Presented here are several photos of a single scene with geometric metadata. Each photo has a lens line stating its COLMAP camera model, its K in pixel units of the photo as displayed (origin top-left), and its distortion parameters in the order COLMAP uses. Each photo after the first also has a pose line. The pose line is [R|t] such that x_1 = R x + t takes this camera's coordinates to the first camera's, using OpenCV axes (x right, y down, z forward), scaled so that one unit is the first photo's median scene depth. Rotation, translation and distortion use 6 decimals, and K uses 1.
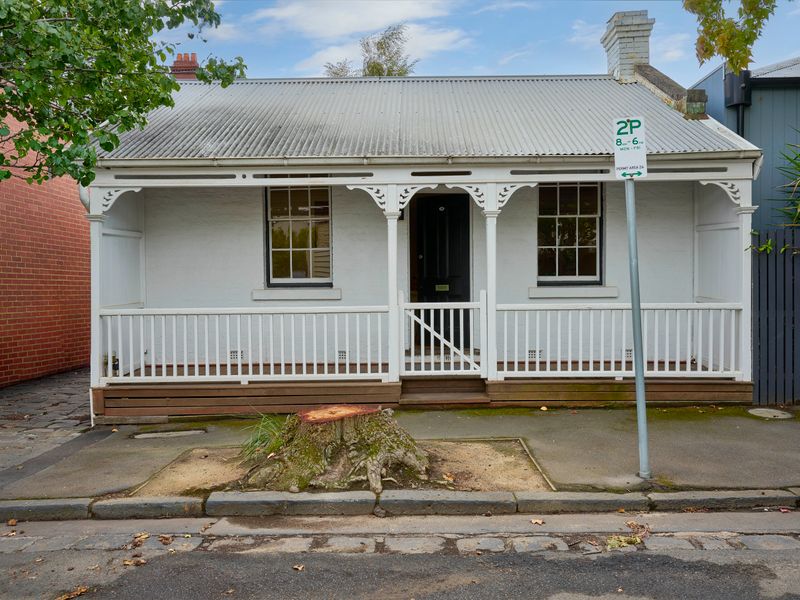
lens RADIAL K [[552.4, 0, 400.0], [0, 552.4, 300.0], [0, 0, 1]] dist [0.000351, -0.000115]
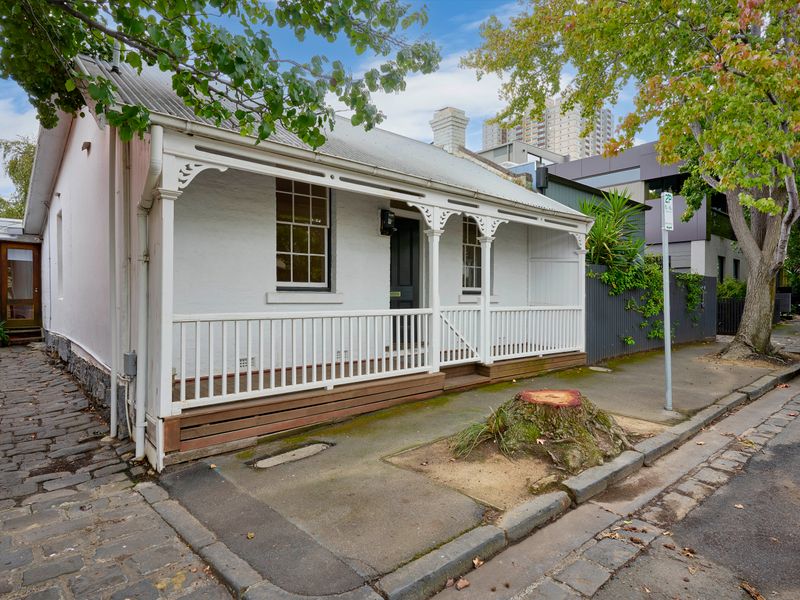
lens RADIAL K [[429.1, 0, 400.0], [0, 429.1, 300.0], [0, 0, 1]] dist [0.000463, -0.001629]
pose [[0.779321, 0.008732, 0.626564, -0.658551], [0.000840, 0.999887, -0.014979, 0.006306], [-0.626624, 0.012199, 0.779226, 0.330088]]
